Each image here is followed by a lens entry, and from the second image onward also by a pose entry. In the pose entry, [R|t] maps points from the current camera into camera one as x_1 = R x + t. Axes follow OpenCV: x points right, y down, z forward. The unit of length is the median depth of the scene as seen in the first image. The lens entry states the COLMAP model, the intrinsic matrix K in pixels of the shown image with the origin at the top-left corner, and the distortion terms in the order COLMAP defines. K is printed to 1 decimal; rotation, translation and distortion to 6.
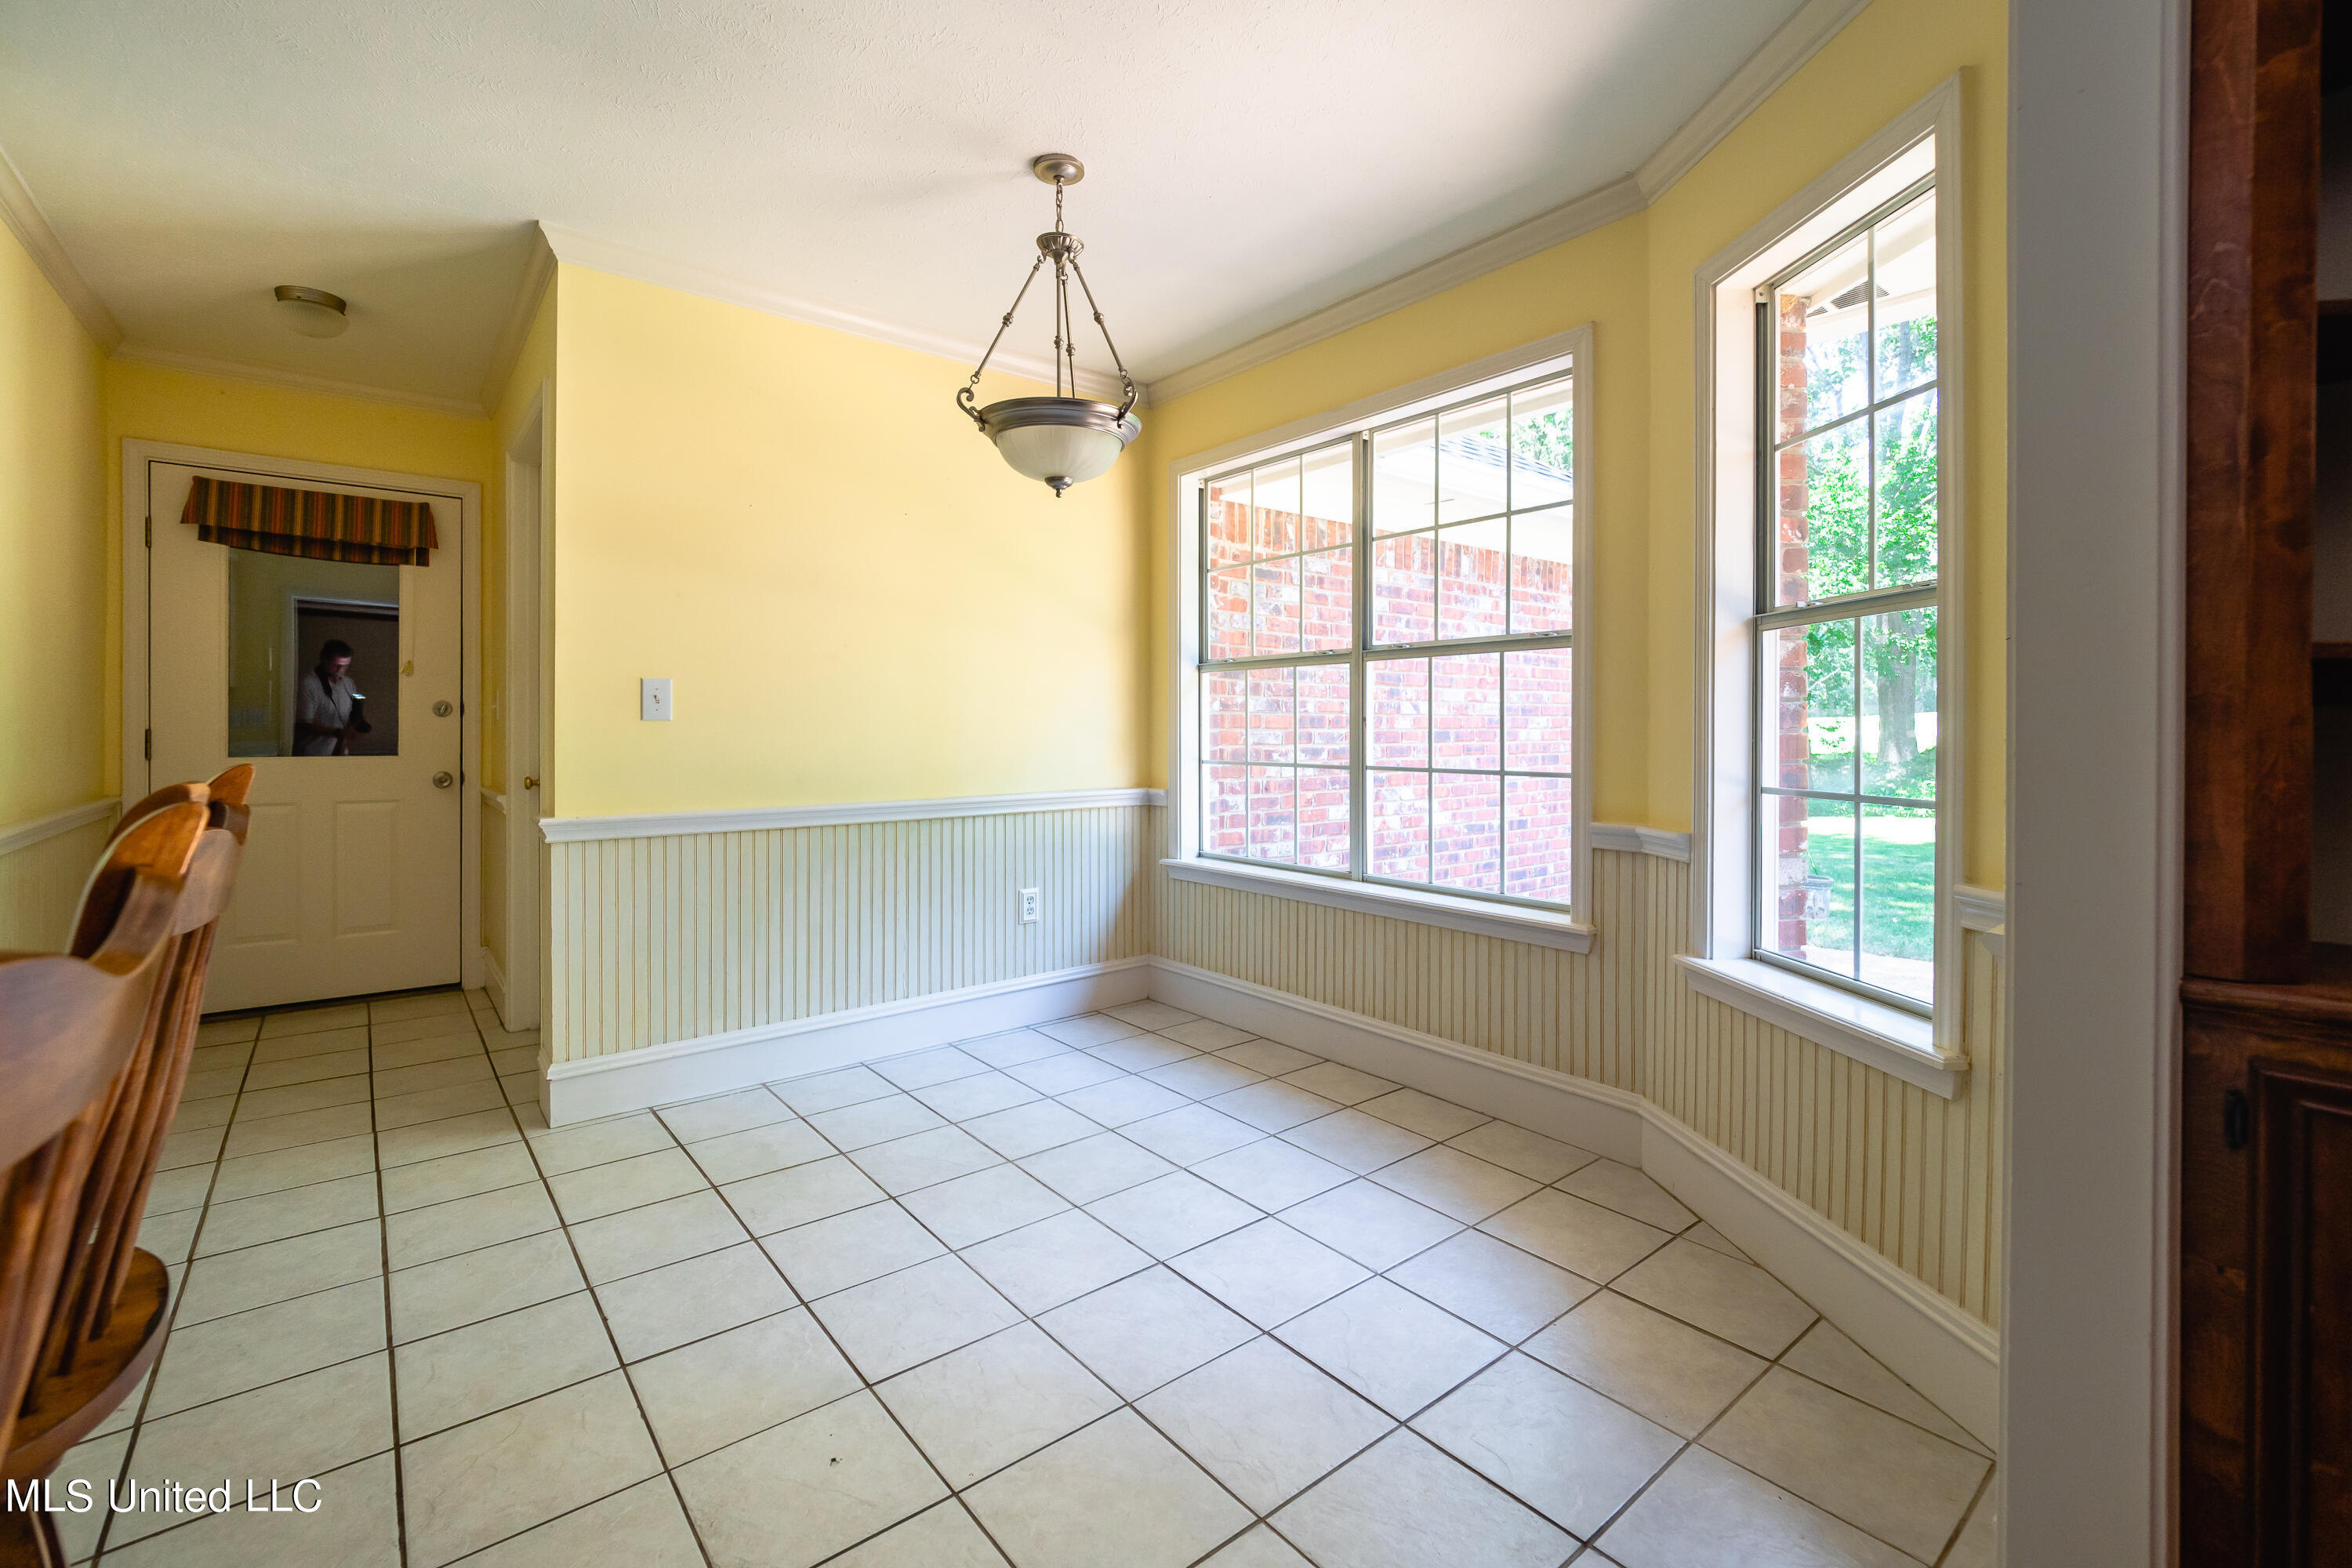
lens RADIAL K [[1013.2, 0, 1171.5], [0, 1013.2, 734.0], [0, 0, 1]] dist [-0.000840, -0.000318]
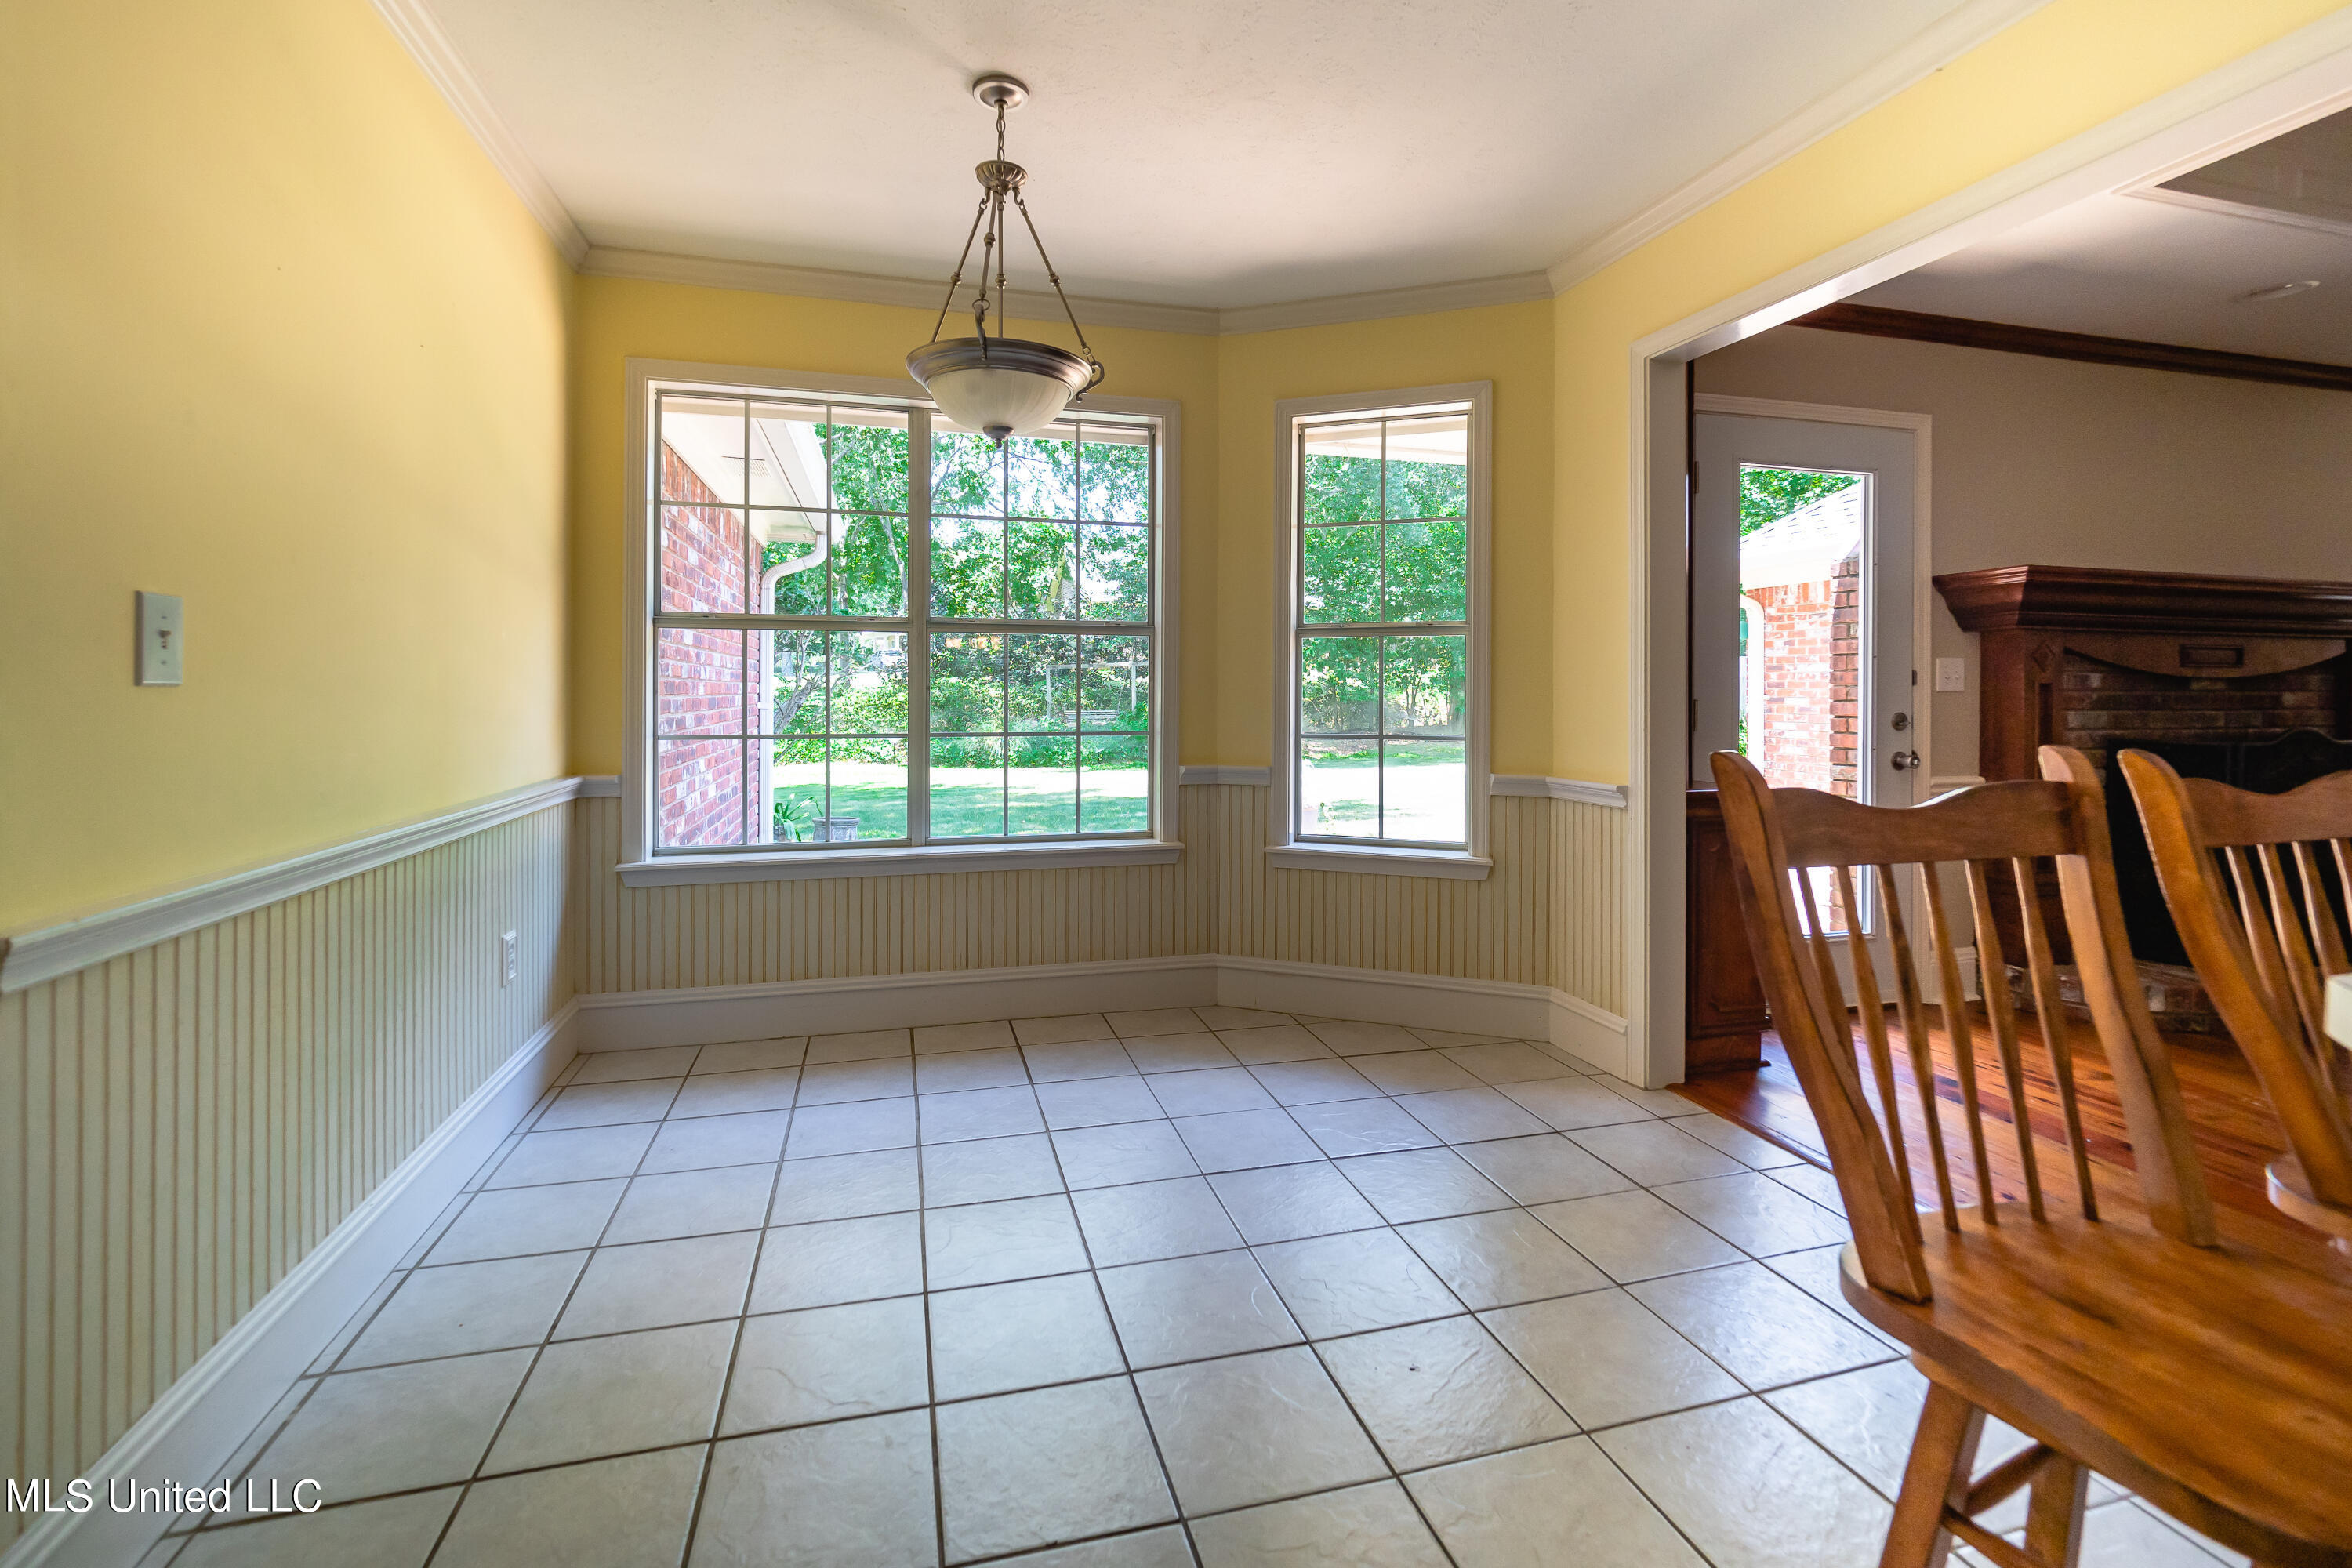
lens RADIAL K [[1027.9, 0, 1165.6], [0, 1027.9, 691.9], [0, 0, 1]] dist [-0.000310, -0.000068]
pose [[0.407736, -0.002408, 0.913096, -0.755036], [0.002413, 0.999996, 0.001559, -0.012154], [-0.913096, 0.001568, 0.407741, 0.402748]]
